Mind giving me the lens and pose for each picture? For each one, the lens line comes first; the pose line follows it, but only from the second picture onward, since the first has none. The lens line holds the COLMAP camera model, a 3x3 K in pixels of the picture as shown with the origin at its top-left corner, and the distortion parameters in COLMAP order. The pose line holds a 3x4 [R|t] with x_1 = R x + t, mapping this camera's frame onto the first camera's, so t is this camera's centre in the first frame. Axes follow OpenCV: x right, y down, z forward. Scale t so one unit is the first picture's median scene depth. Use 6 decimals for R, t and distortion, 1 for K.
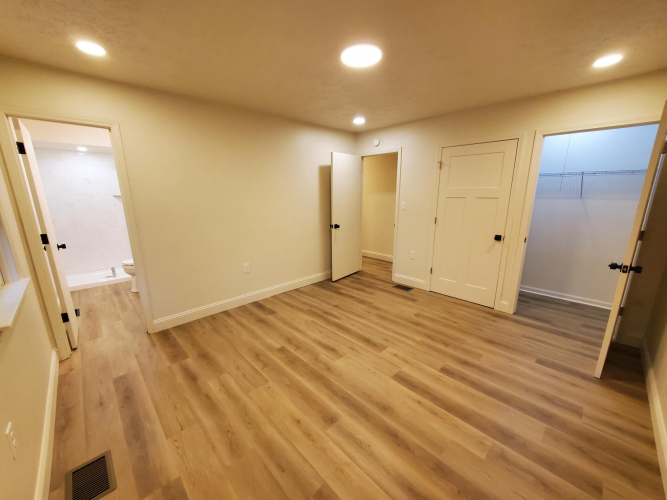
lens RADIAL K [[263.8, 0, 333.5], [0, 263.8, 252.8], [0, 0, 1]] dist [0.002279, 0.000085]
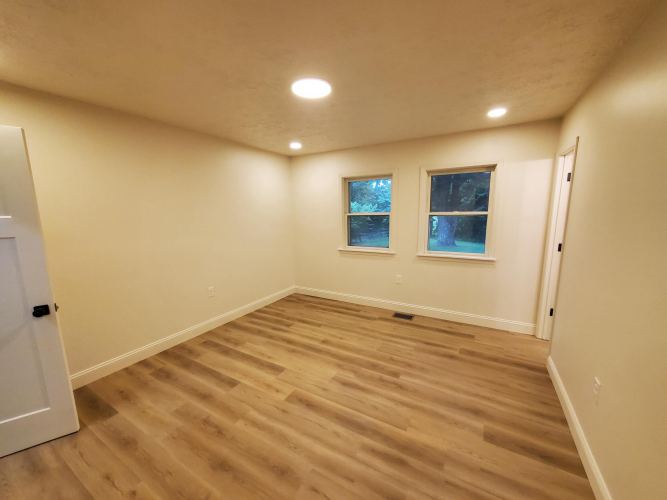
lens RADIAL K [[263.8, 0, 333.5], [0, 263.8, 252.8], [0, 0, 1]] dist [0.002279, 0.000085]
pose [[-0.960668, 0.063621, -0.270315, 0.278167], [-0.043651, 0.926708, 0.373239, -0.435881], [0.274248, 0.370359, -0.887481, 1.770218]]
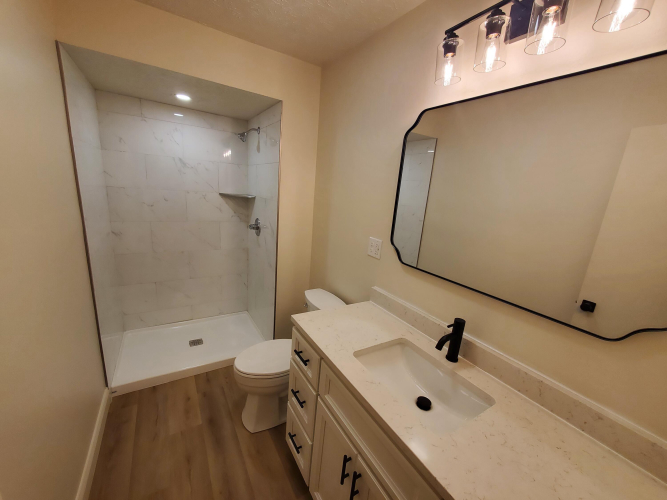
lens RADIAL K [[263.8, 0, 333.5], [0, 263.8, 252.8], [0, 0, 1]] dist [0.002279, 0.000085]
pose [[0.977281, 0.135525, -0.162960, -0.198565], [-0.135325, 0.990724, 0.012376, -0.053859], [0.163125, 0.009958, 0.986555, 0.200393]]
